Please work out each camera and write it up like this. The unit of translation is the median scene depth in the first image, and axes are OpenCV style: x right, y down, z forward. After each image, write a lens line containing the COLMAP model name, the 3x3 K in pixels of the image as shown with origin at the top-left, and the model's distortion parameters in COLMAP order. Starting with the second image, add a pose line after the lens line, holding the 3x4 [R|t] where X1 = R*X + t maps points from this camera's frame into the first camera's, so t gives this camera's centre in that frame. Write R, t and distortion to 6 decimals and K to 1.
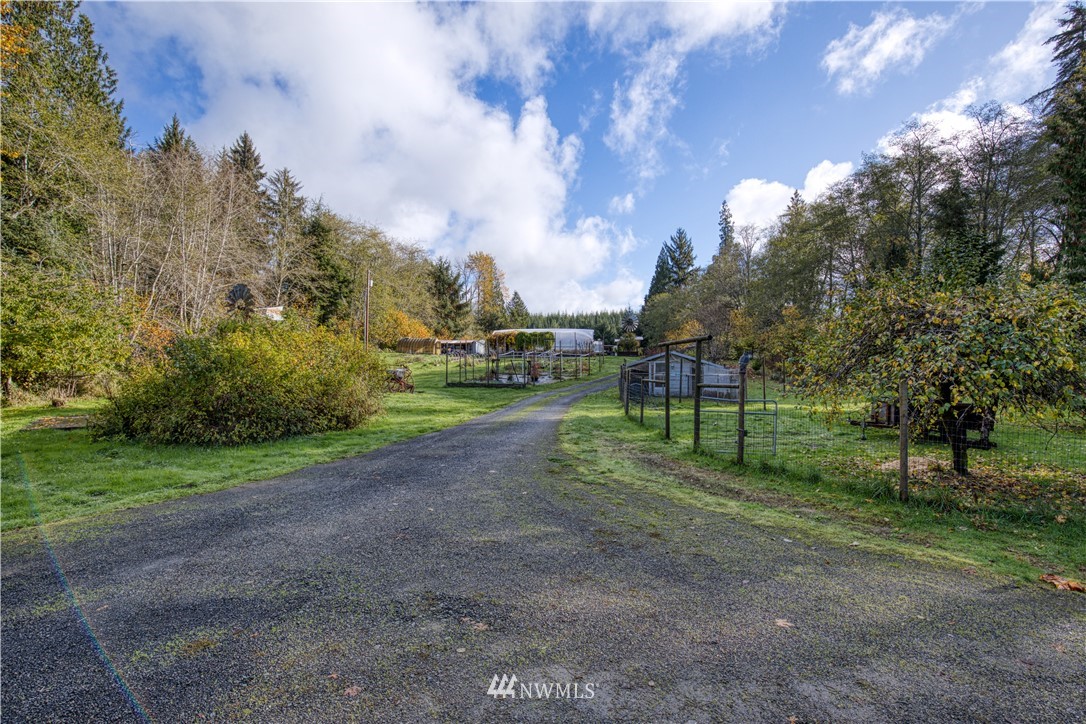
lens RADIAL K [[492.2, 0, 537.5], [0, 492.2, 364.0], [0, 0, 1]] dist [0.006177, -0.001051]
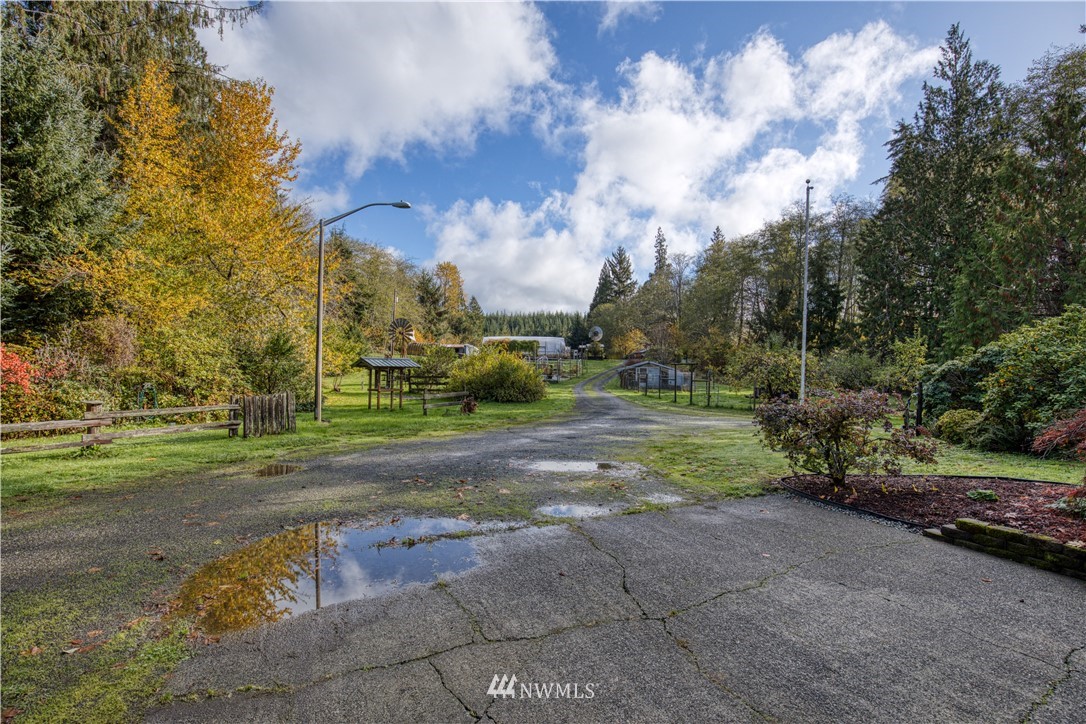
lens RADIAL K [[492.2, 0, 523.6], [0, 492.2, 361.4], [0, 0, 1]] dist [0.006177, -0.001051]
pose [[0.993103, 0.010542, 0.116774, -0.093765], [-0.010529, 0.999944, -0.000730, -0.005133], [-0.116775, -0.000505, 0.993158, -0.163654]]
